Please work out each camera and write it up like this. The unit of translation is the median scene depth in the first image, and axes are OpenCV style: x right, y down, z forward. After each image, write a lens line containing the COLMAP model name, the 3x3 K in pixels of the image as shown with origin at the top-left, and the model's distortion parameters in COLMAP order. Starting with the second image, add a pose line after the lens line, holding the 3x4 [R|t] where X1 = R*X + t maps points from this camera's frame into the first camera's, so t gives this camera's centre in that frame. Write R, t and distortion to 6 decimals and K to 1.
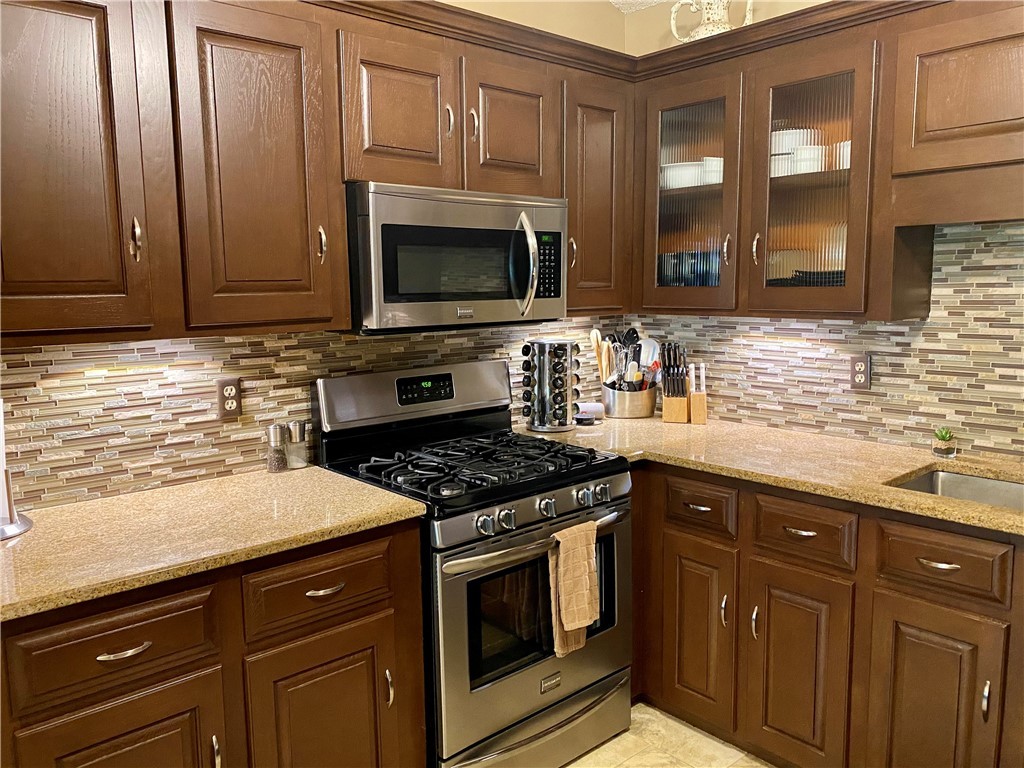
lens RADIAL K [[784.7, 0, 512.0], [0, 784.7, 384.0], [0, 0, 1]] dist [0.034768, -0.007300]
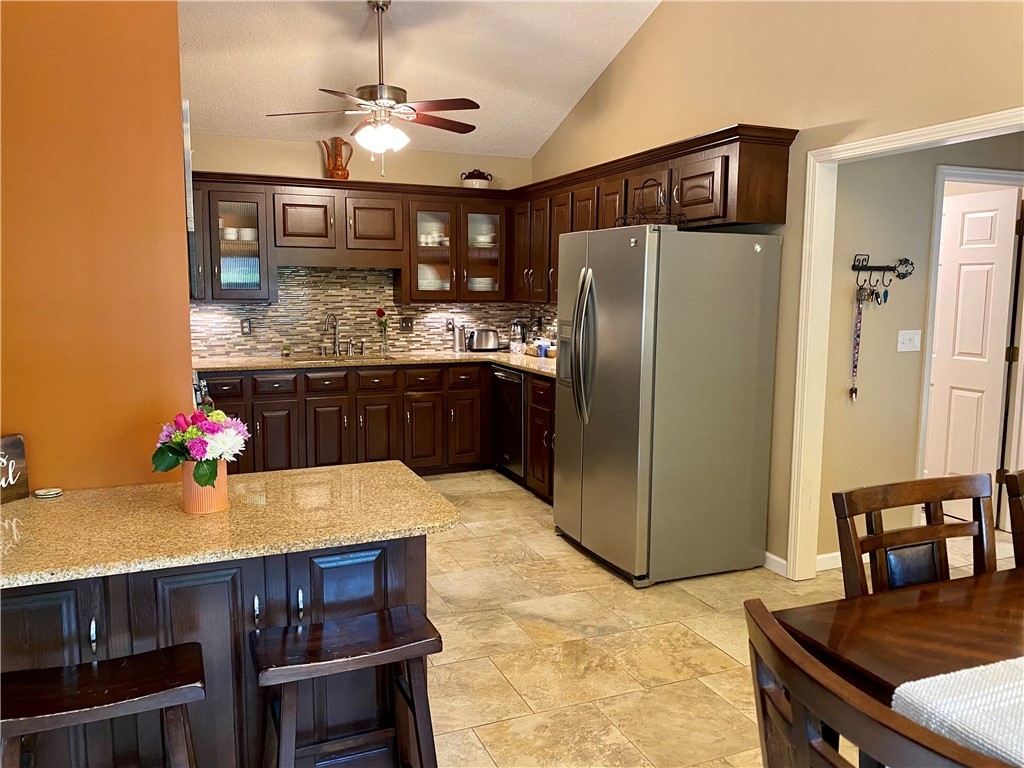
lens RADIAL K [[778.4, 0, 512.5], [0, 778.4, 379.3], [0, 0, 1]] dist [0.100280, -0.160952]
pose [[0.316149, -0.101537, 0.943260, -1.535651], [0.114760, 0.991048, 0.068217, 0.071248], [-0.941743, 0.086682, 0.324971, -0.463705]]
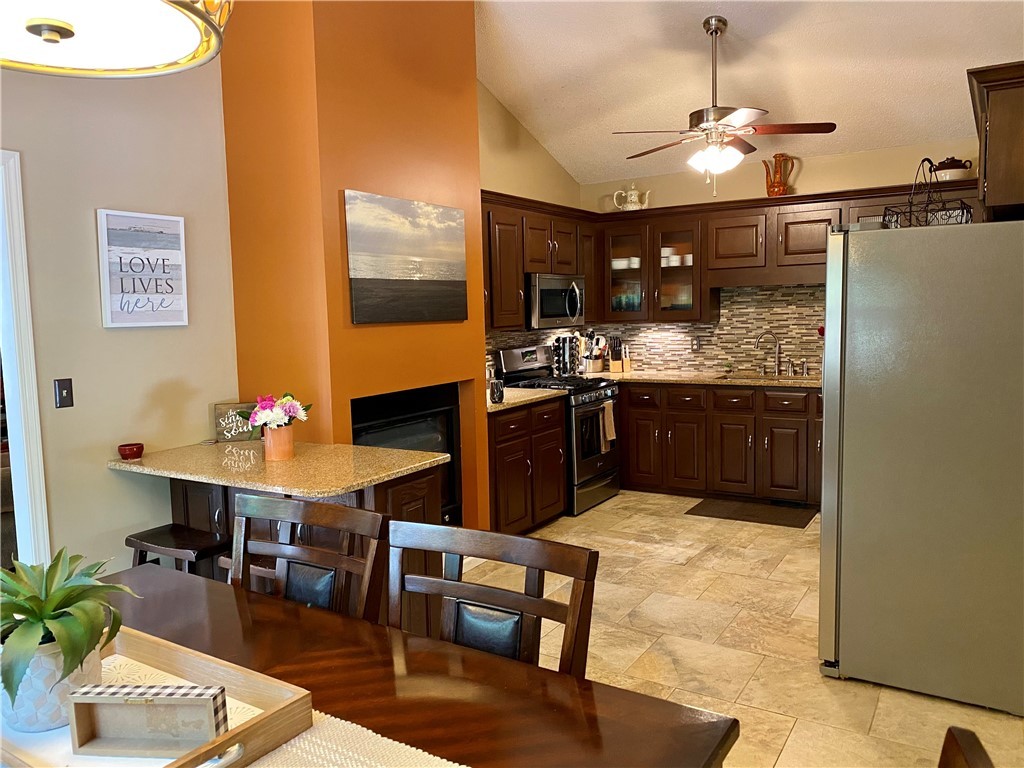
lens RADIAL K [[780.2, 0, 506.0], [0, 780.2, 384.8], [0, 0, 1]] dist [0.101213, -0.174956]
pose [[0.959446, -0.040445, 0.278978, -0.857865], [0.051033, 0.998222, -0.030793, 0.164503], [-0.277236, 0.043781, 0.959804, -1.245524]]
